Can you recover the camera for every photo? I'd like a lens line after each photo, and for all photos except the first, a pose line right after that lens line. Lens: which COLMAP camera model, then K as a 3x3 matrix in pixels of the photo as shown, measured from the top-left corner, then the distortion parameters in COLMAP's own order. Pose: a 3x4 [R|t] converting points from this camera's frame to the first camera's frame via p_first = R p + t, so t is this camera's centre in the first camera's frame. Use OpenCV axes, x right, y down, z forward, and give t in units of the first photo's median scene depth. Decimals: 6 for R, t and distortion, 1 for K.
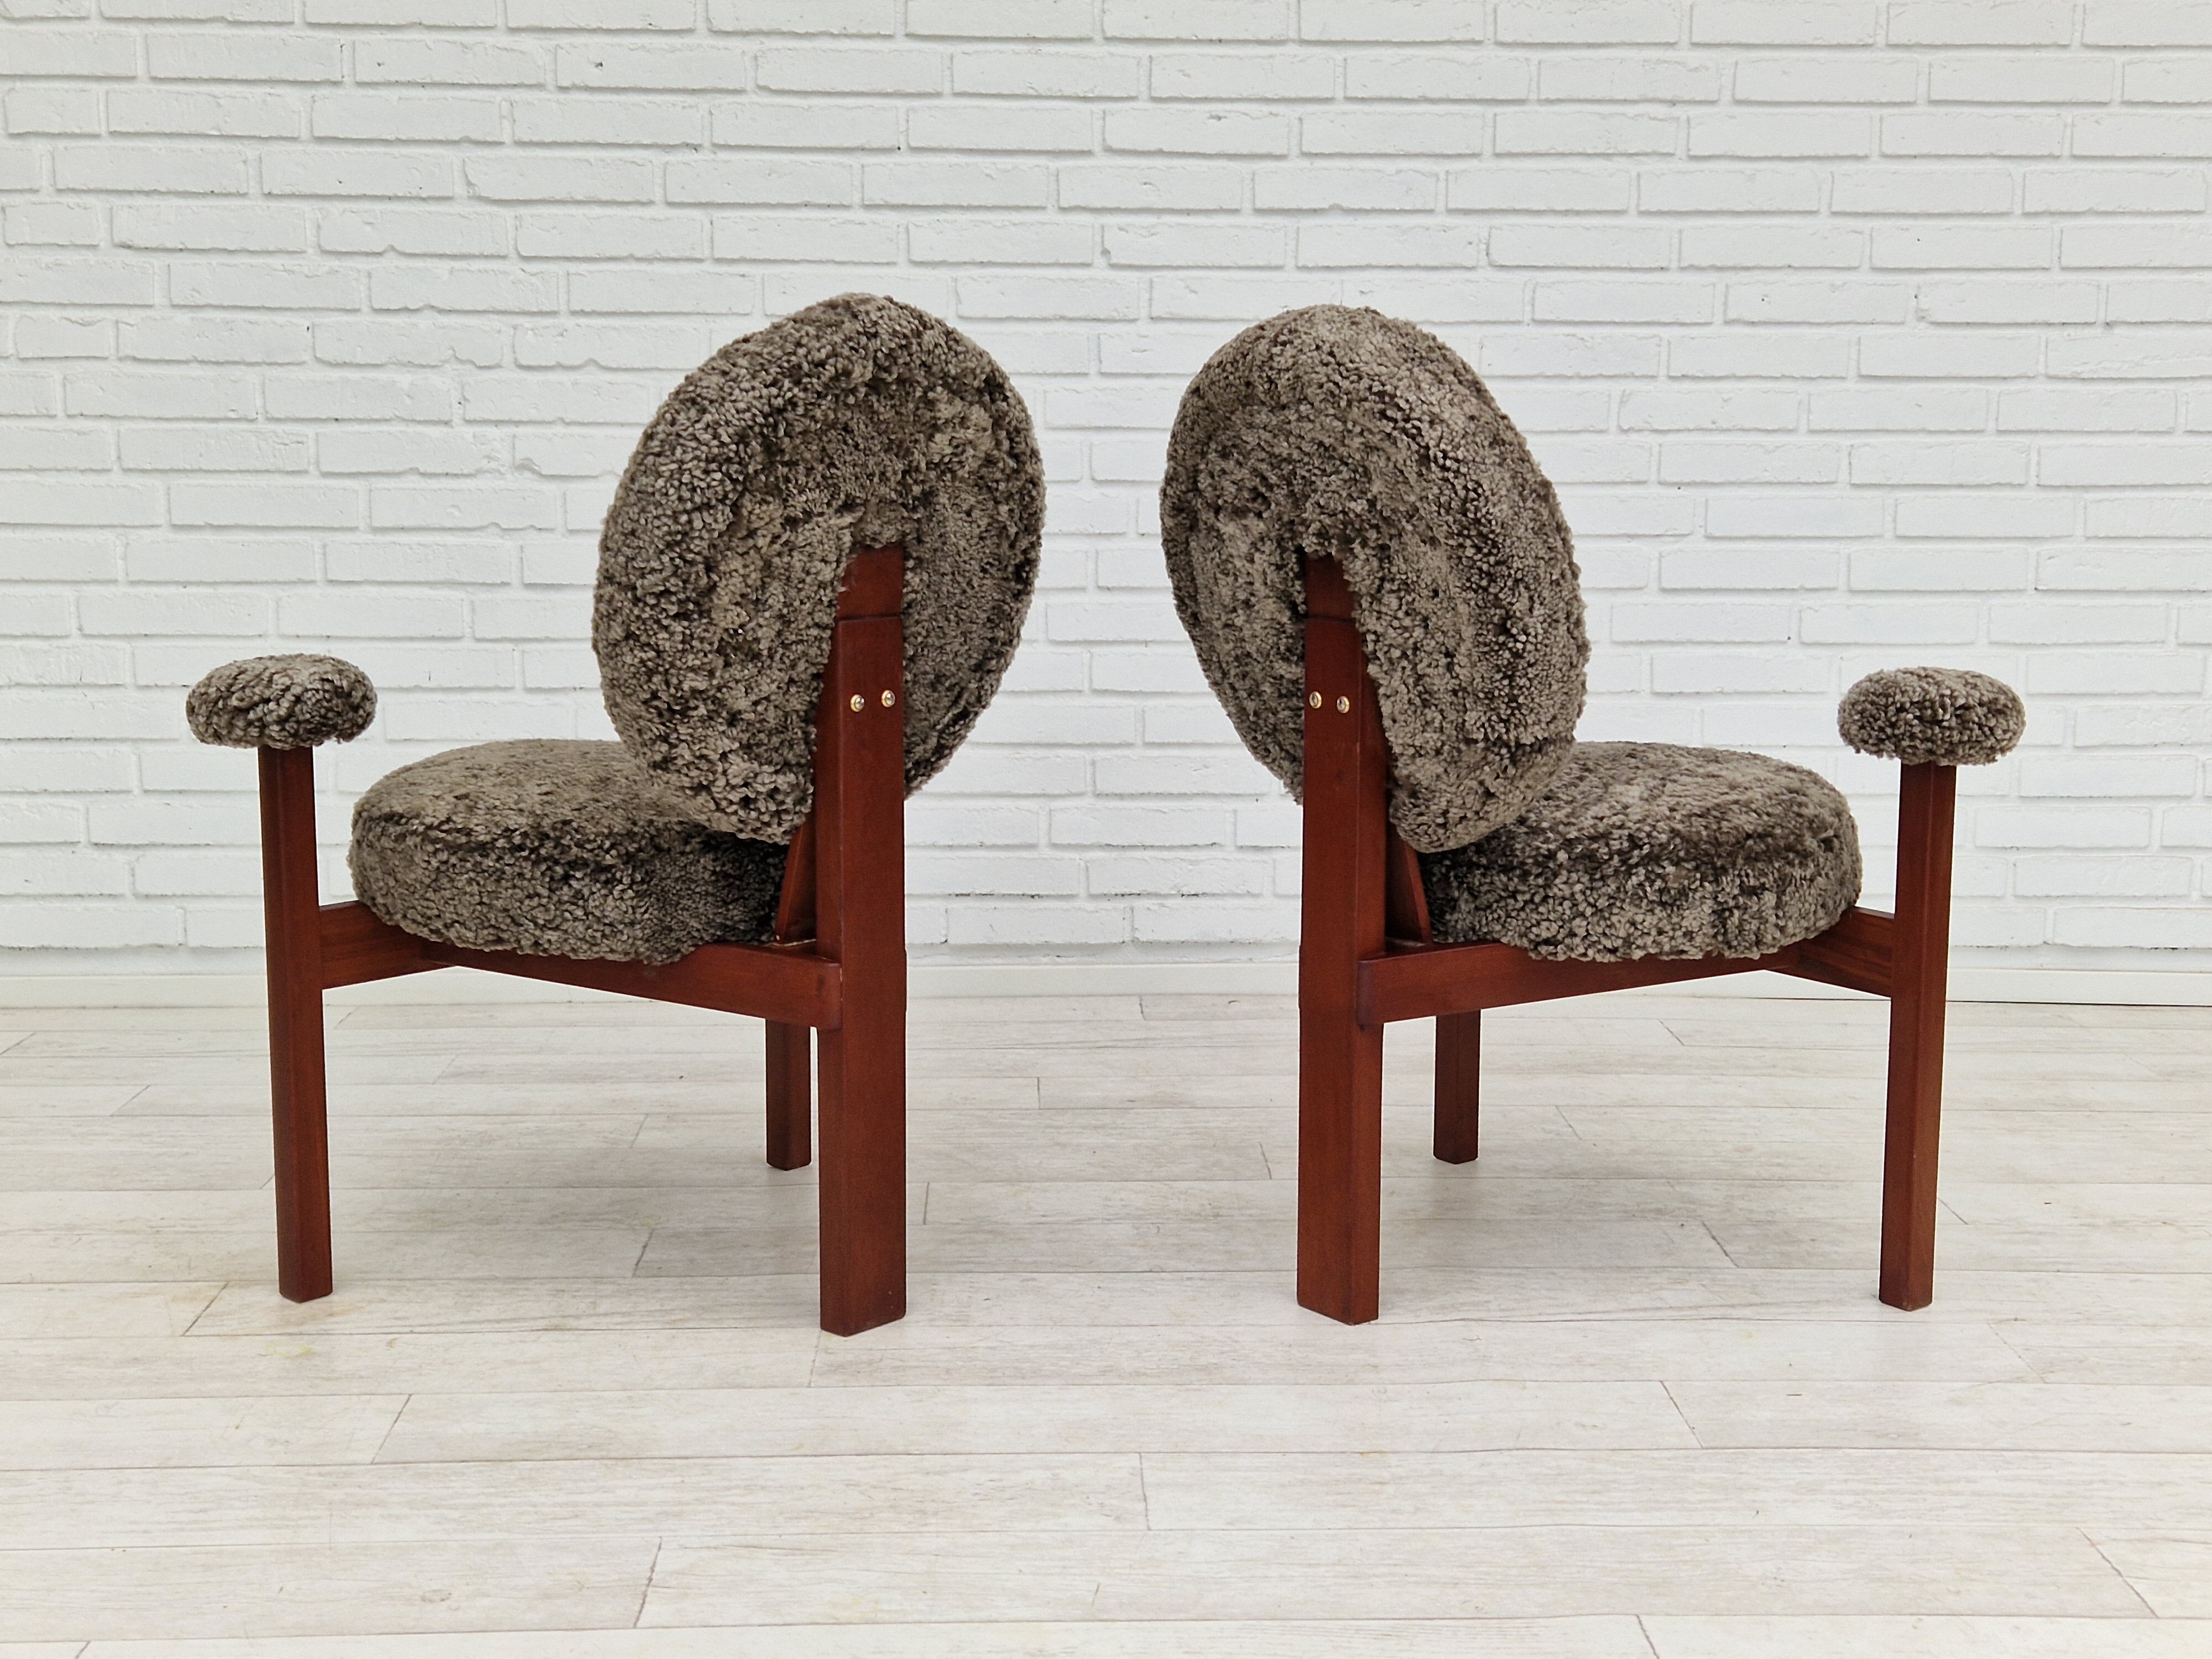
lens RADIAL K [[2887.1, 0, 1154.0], [0, 2887.1, 844.8], [0, 0, 1]] dist [0.076570, 0.000000]
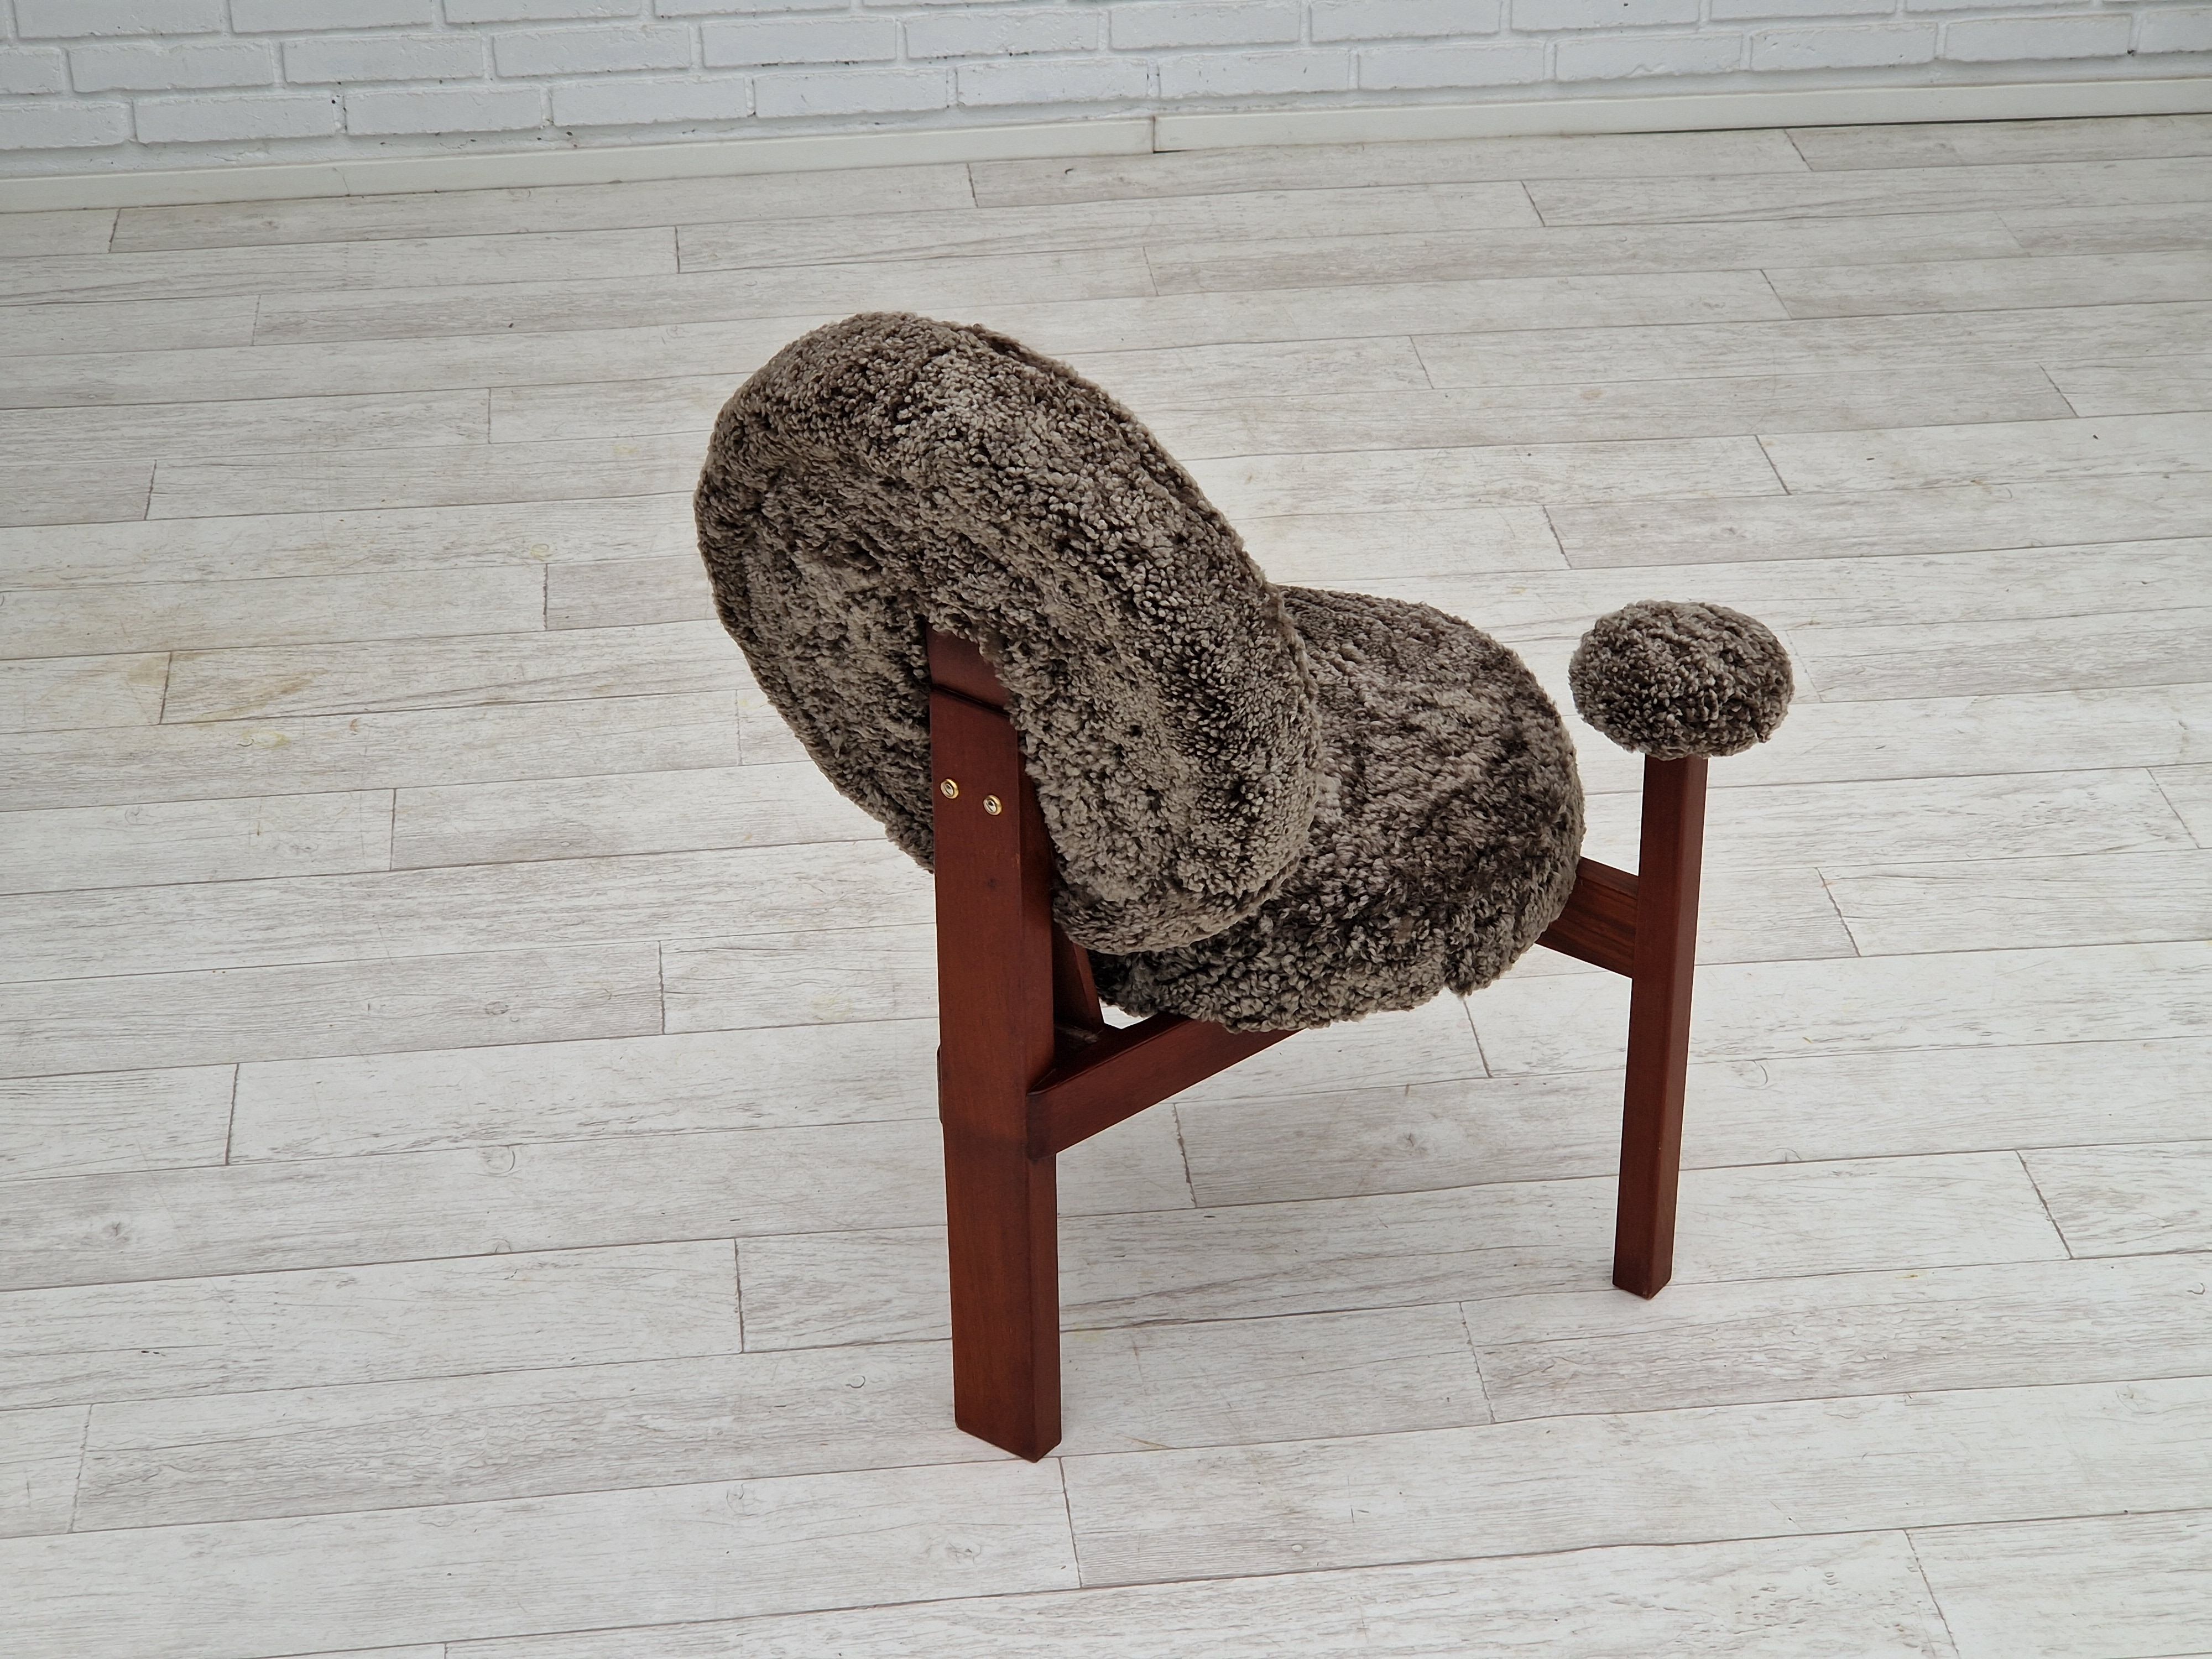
lens RADIAL K [[4253.7, 0, 1132.7], [0, 4253.7, 919.6], [0, 0, 1]] dist [0.070197, 0.000000]
pose [[0.997392, -0.048208, 0.053715, -0.050546], [0.024451, 0.925909, 0.376954, -0.322872], [-0.067908, -0.374658, 0.924673, -0.484884]]
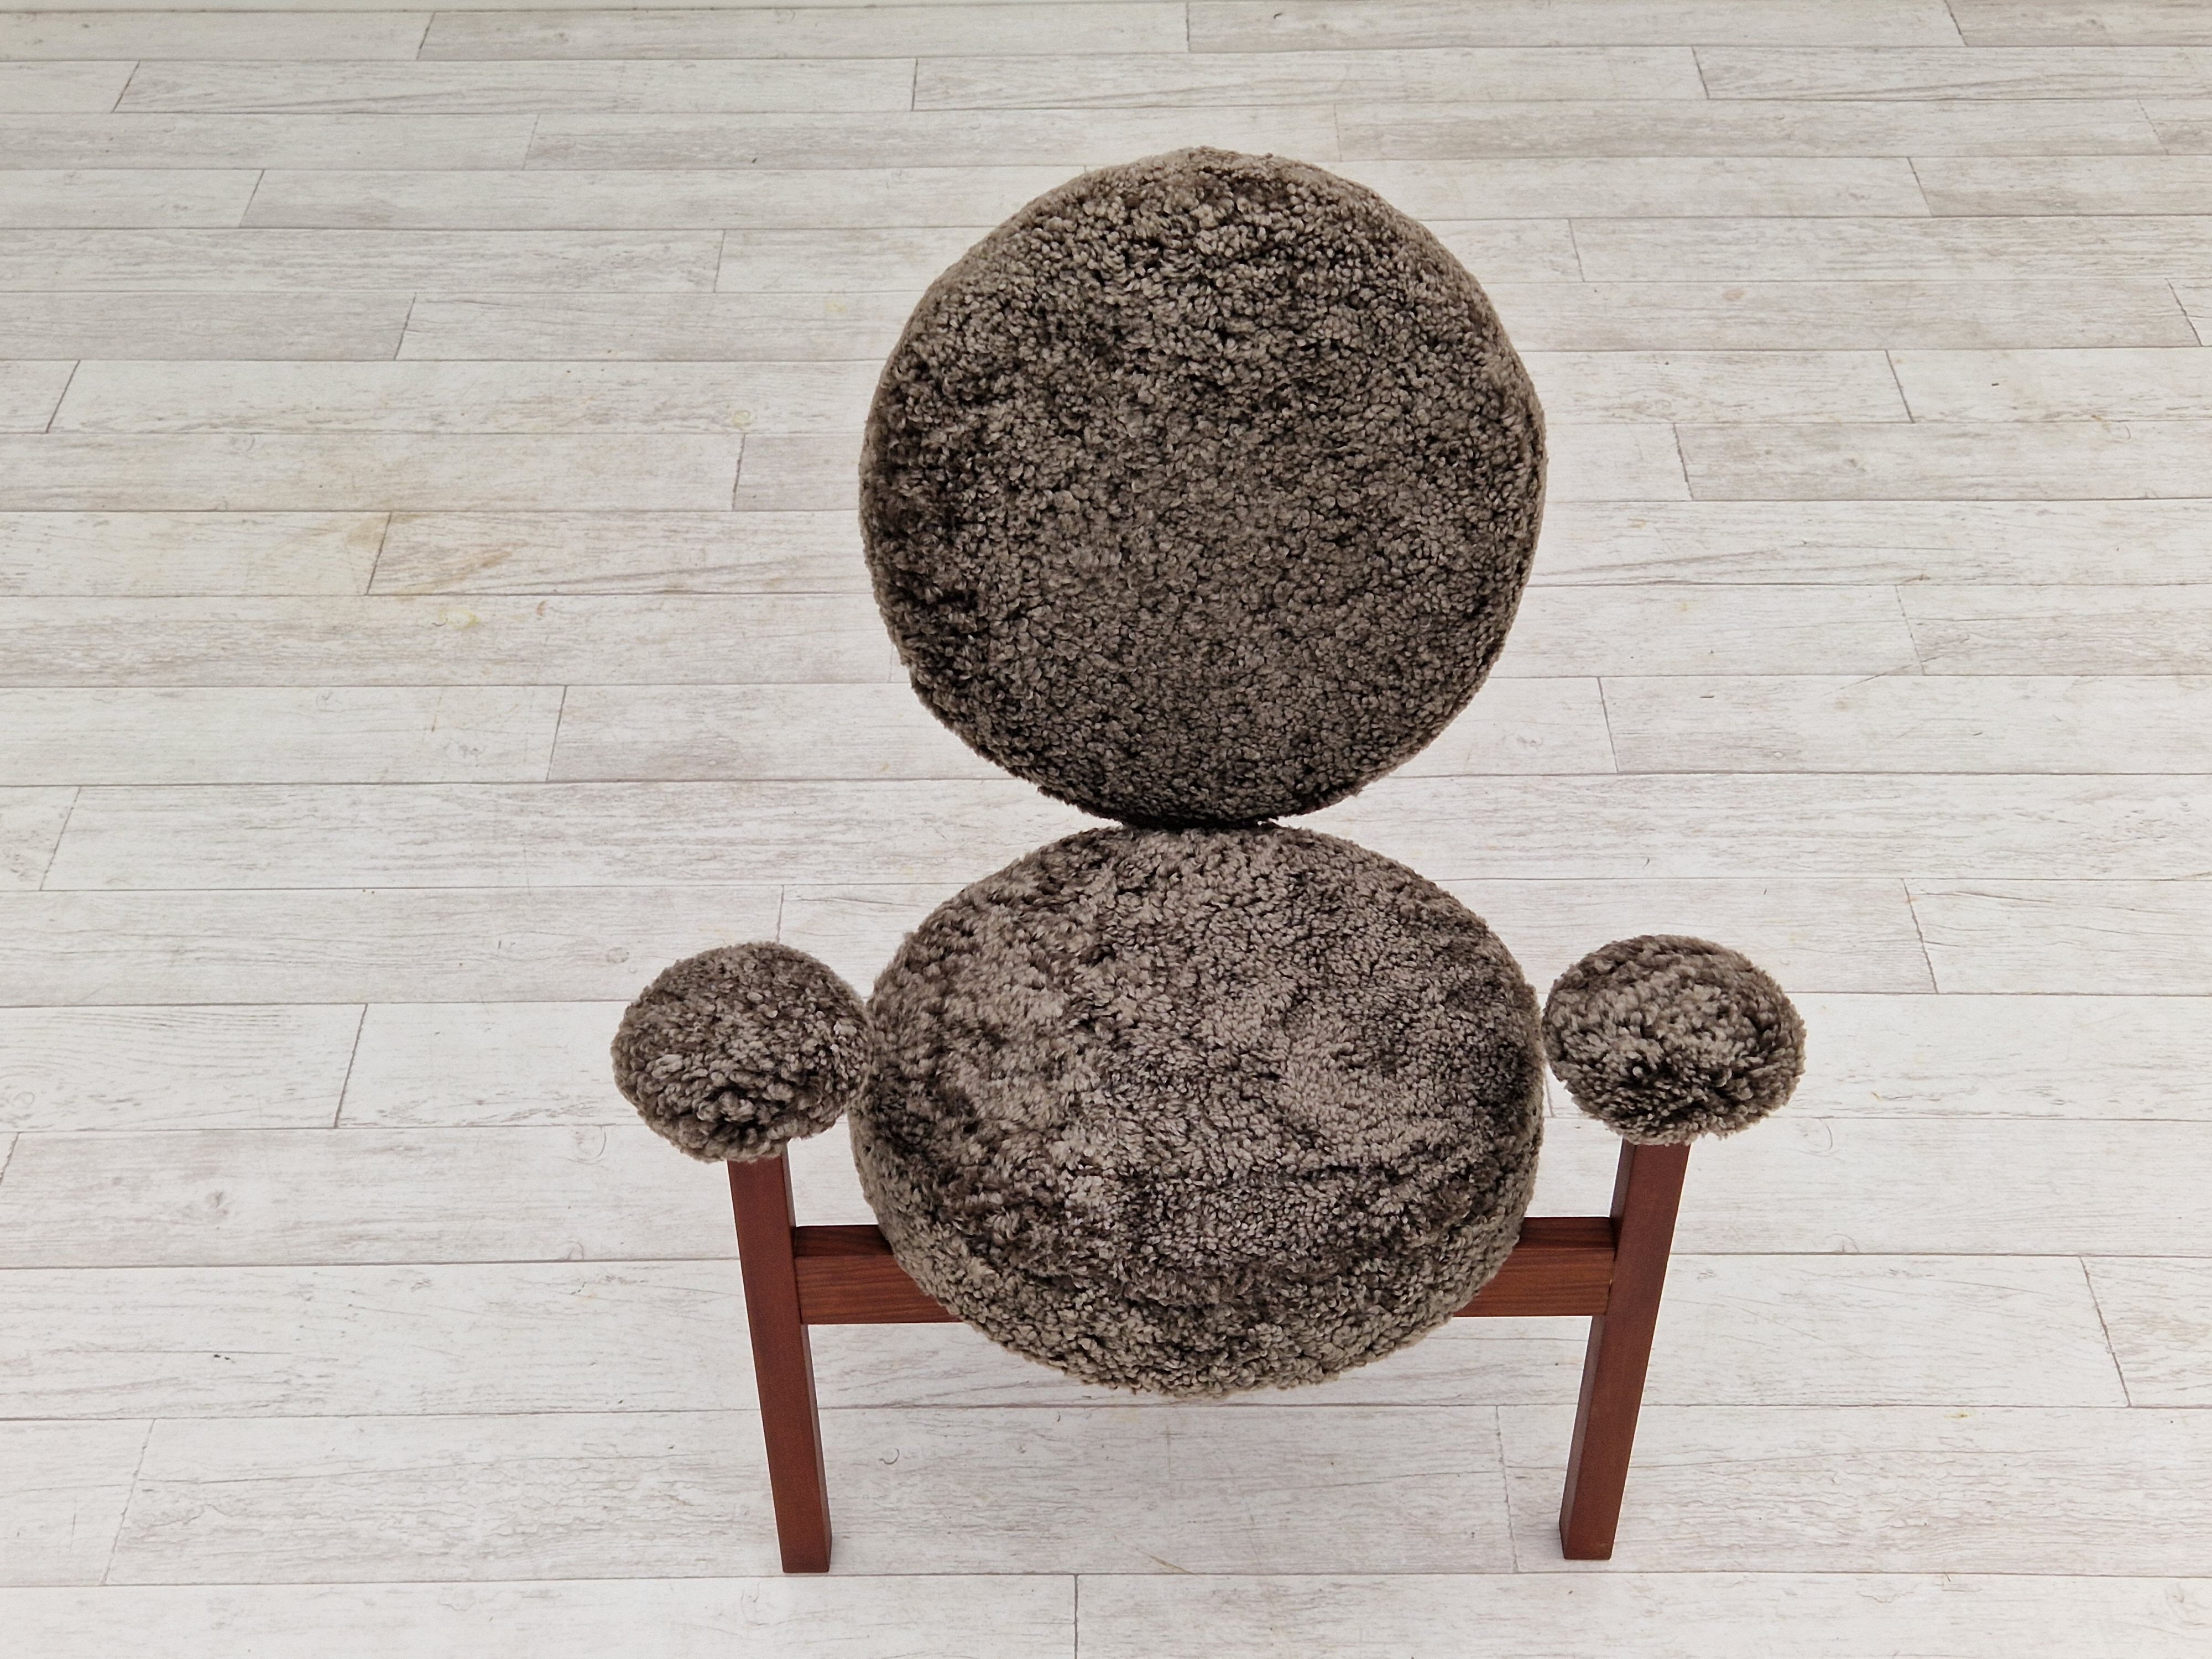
lens RADIAL K [[2887.1, 0, 1116.6], [0, 2887.1, 896.5], [0, 0, 1]] dist [0.076570, 0.000000]
pose [[0.999155, 0.016383, -0.037689, 0.019446], [0.007002, 0.835821, 0.548957, -0.339379], [0.040495, -0.548757, 0.835000, -0.046472]]
